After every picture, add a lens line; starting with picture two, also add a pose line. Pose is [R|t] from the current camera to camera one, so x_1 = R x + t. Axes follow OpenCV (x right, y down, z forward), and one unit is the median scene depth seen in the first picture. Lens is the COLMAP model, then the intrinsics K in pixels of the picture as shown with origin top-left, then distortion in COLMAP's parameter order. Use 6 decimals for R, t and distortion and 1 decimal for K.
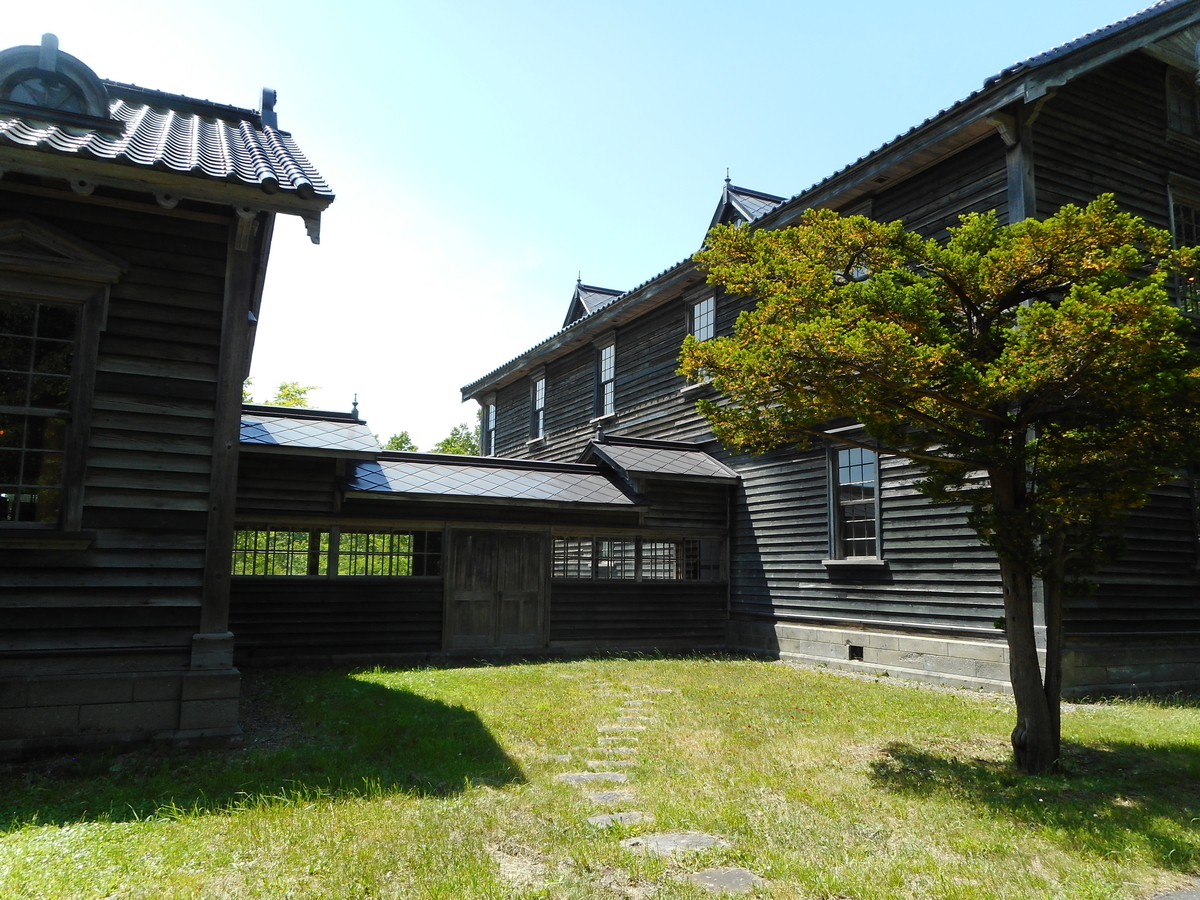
lens RADIAL K [[937.4, 0, 599.6], [0, 937.4, 429.3], [0, 0, 1]] dist [0.037102, -0.004322]
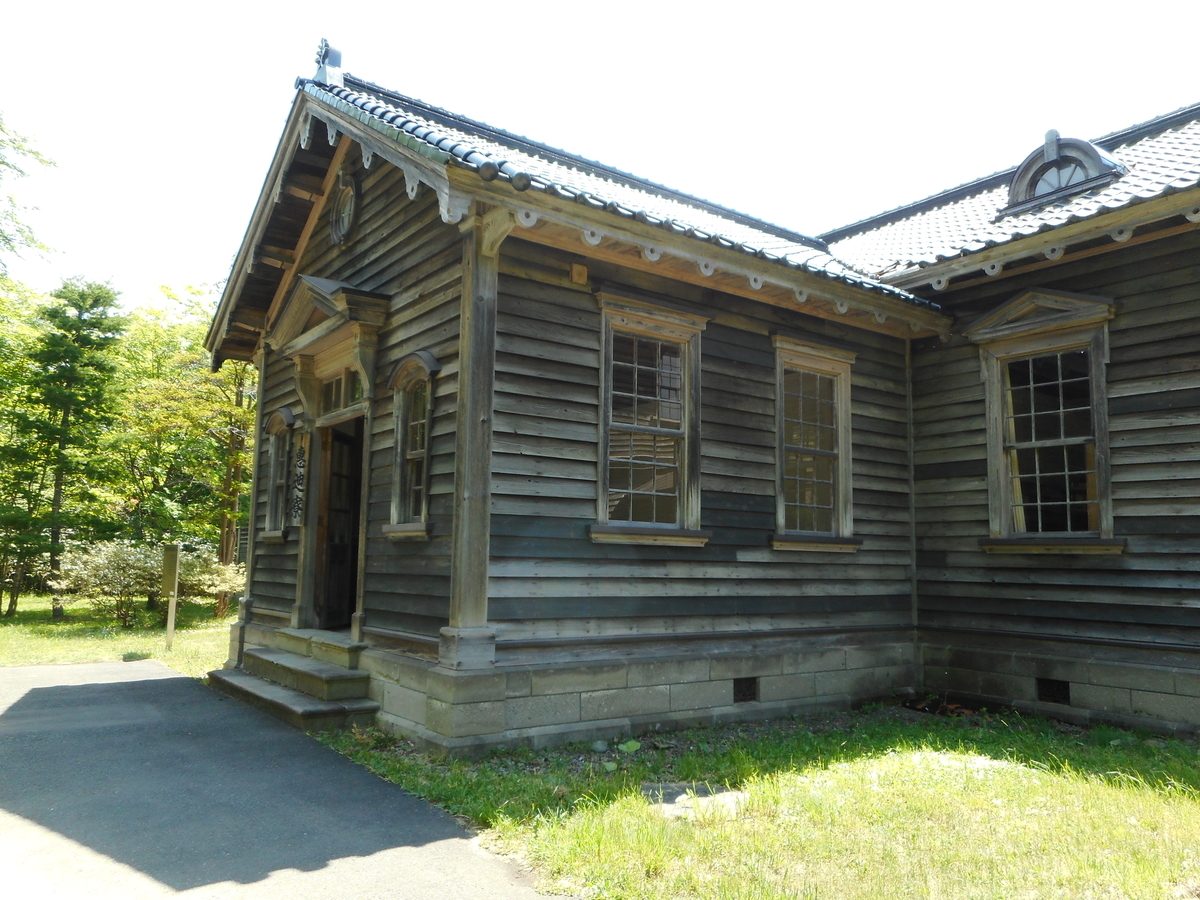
lens RADIAL K [[937.4, 0, 599.6], [0, 937.4, 429.3], [0, 0, 1]] dist [0.037102, -0.004322]
pose [[0.196226, -0.147938, -0.969335, 0.463731], [0.130093, 0.983742, -0.123802, 0.037940], [0.971891, -0.101810, 0.212281, 0.157330]]
